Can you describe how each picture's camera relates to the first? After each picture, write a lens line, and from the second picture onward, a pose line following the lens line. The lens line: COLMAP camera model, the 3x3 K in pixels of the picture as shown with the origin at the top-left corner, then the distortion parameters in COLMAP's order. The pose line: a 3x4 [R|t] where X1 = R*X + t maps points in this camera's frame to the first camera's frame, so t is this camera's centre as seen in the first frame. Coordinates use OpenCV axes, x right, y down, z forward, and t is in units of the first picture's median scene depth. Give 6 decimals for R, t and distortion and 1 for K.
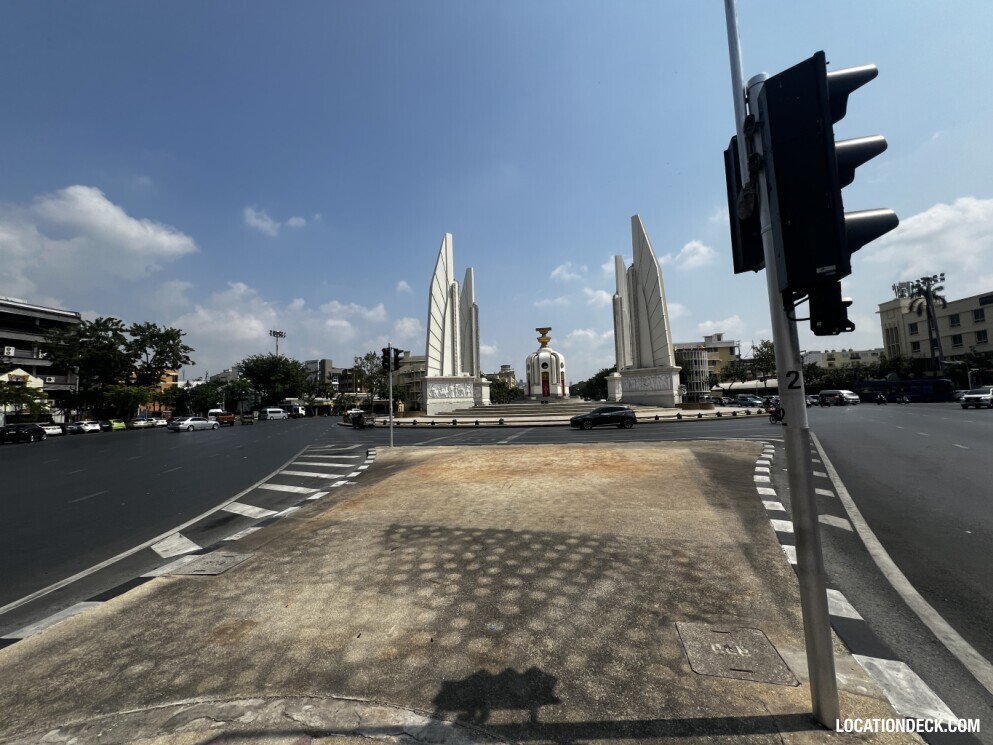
lens RADIAL K [[399.1, 0, 497.2], [0, 399.1, 370.6], [0, 0, 1]] dist [-0.008990, -0.000053]
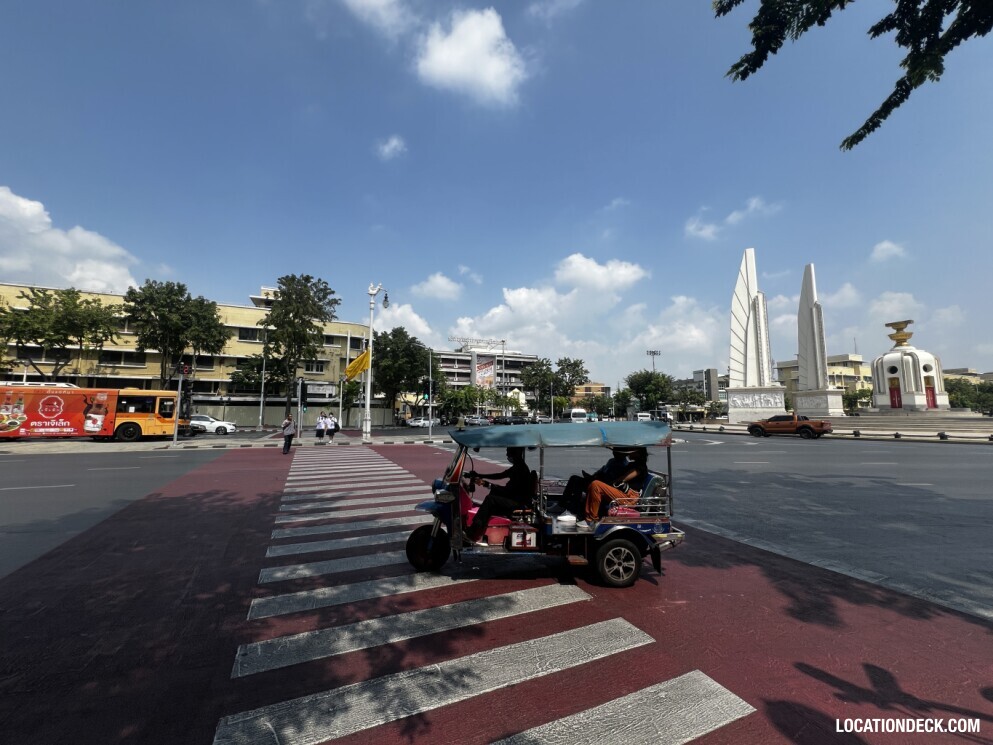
lens RADIAL K [[400.2, 0, 496.6], [0, 400.2, 368.6], [0, 0, 1]] dist [0.003365, -0.000055]
pose [[0.526916, -0.063474, -0.847544, 0.371104], [0.046826, 0.997861, -0.045619, -0.014994], [0.848626, -0.015650, 0.528761, -0.106667]]
